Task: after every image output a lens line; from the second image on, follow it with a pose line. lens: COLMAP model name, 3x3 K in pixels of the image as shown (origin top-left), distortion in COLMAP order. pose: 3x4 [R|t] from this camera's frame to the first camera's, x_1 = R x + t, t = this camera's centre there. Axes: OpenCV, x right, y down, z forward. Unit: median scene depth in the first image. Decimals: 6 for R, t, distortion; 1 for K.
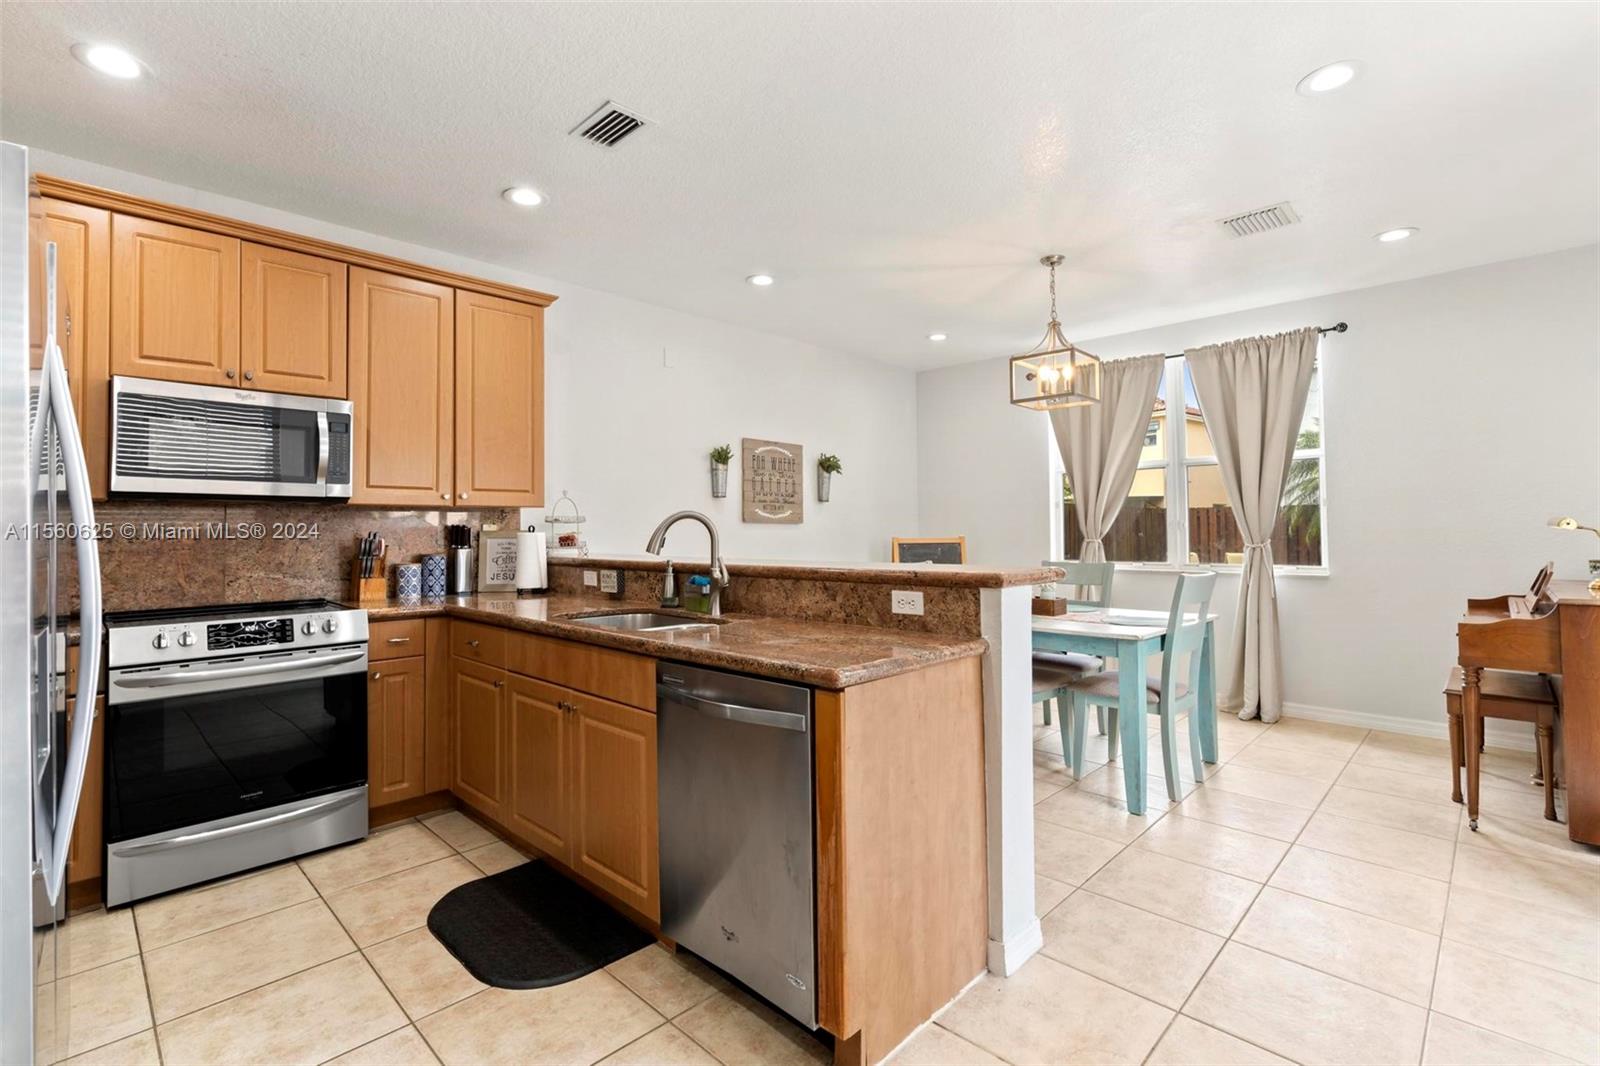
lens RADIAL K [[724.8, 0, 802.3], [0, 724.8, 521.5], [0, 0, 1]] dist [-0.001965, 0.000068]
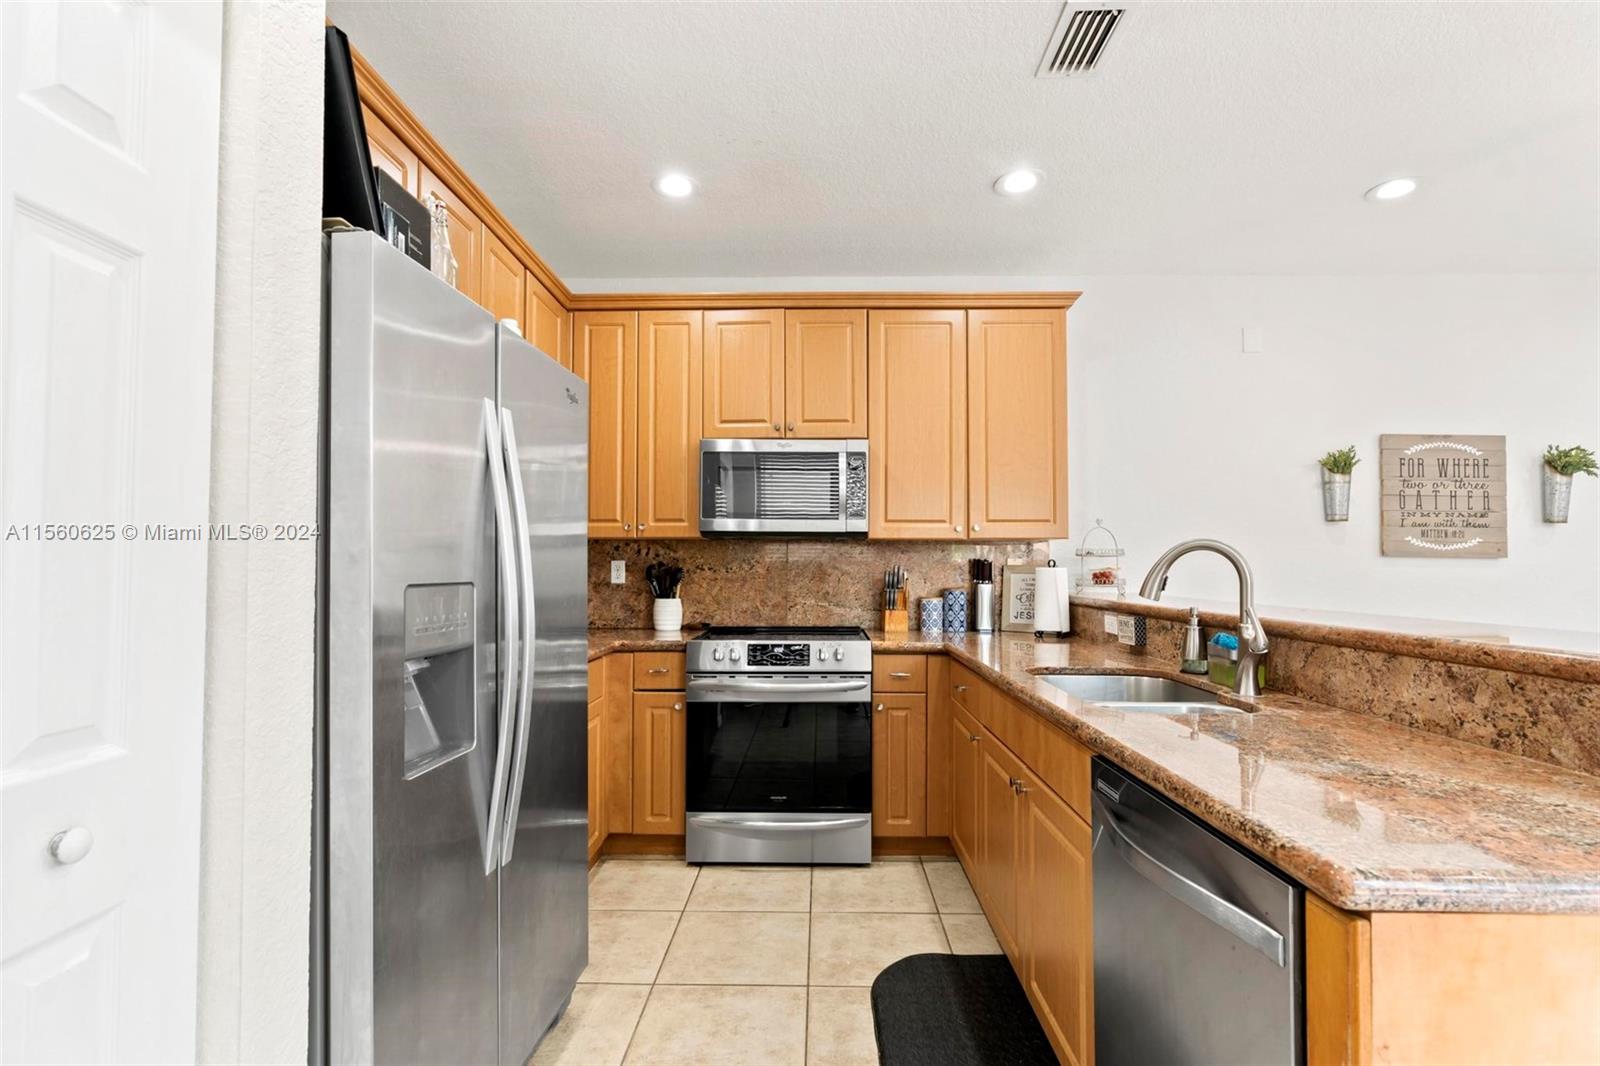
lens RADIAL K [[726.4, 0, 801.6], [0, 726.4, 556.0], [0, 0, 1]] dist [-0.007006, 0.000739]
pose [[0.683946, -0.000650, -0.729532, 0.070813], [0.000126, 1.000000, -0.000773, 0.002039], [0.729532, 0.000437, 0.683946, 0.206425]]
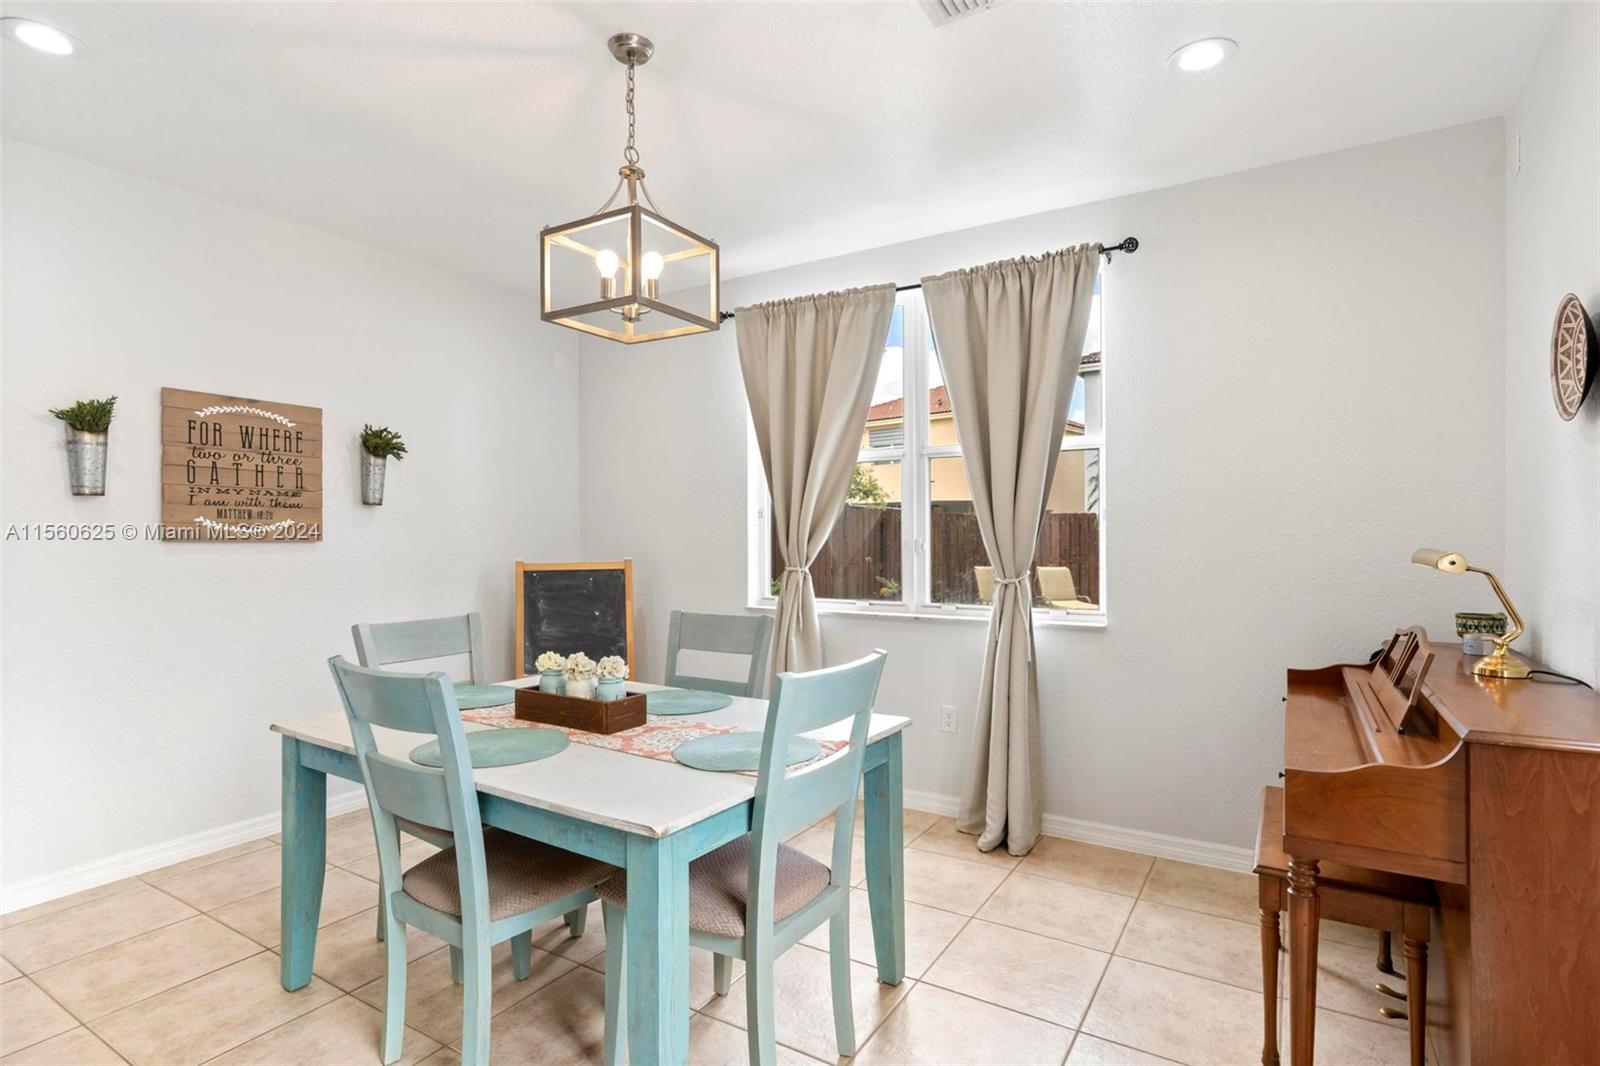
lens RADIAL K [[810.4, 0, 795.9], [0, 810.4, 558.0], [0, 0, 1]] dist [-0.001286, -0.000175]
pose [[0.976892, -0.002459, 0.213720, 0.418766], [-0.006266, 0.999175, 0.040135, -0.022988], [-0.213642, -0.040547, 0.976070, 0.487660]]
